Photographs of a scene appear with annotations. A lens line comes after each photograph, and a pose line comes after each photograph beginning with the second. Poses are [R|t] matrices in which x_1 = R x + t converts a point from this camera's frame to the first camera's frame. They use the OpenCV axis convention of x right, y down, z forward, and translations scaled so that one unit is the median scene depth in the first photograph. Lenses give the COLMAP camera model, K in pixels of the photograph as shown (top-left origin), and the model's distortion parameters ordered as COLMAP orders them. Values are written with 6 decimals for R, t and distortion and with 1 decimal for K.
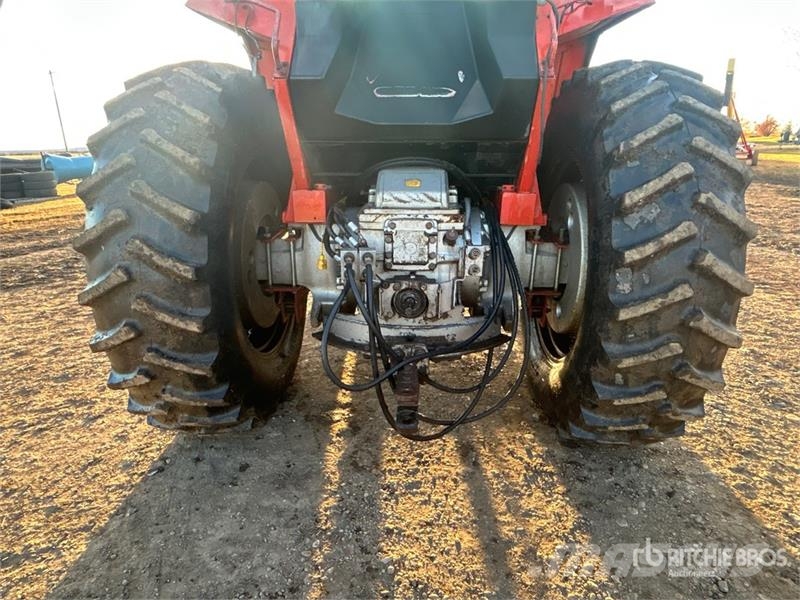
lens RADIAL K [[507.4, 0, 398.0], [0, 507.4, 298.6], [0, 0, 1]] dist [-0.000498, -0.002481]
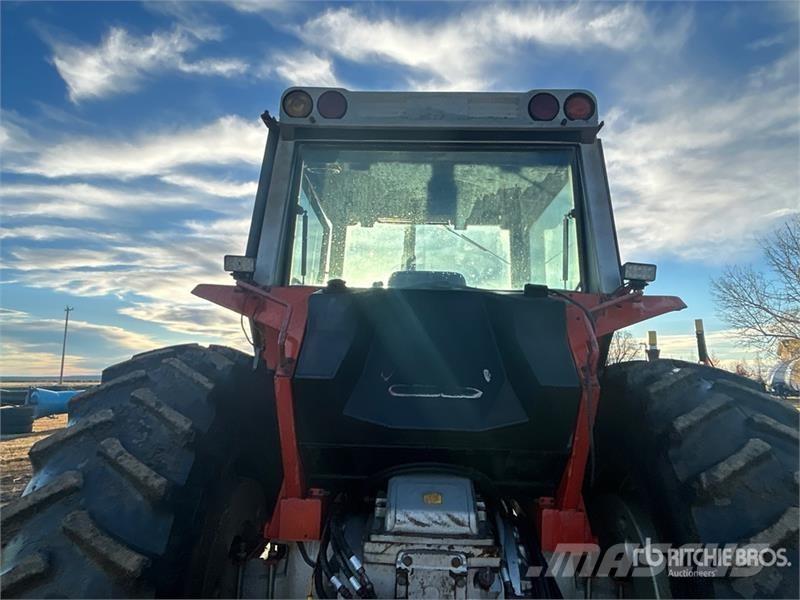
lens RADIAL K [[507.4, 0, 398.0], [0, 507.4, 298.6], [0, 0, 1]] dist [-0.000498, -0.002481]
pose [[0.999452, 0.029660, 0.014676, -0.048297], [-0.020126, 0.896837, -0.441902, -0.160046], [-0.026268, 0.441365, 0.896943, 0.144884]]
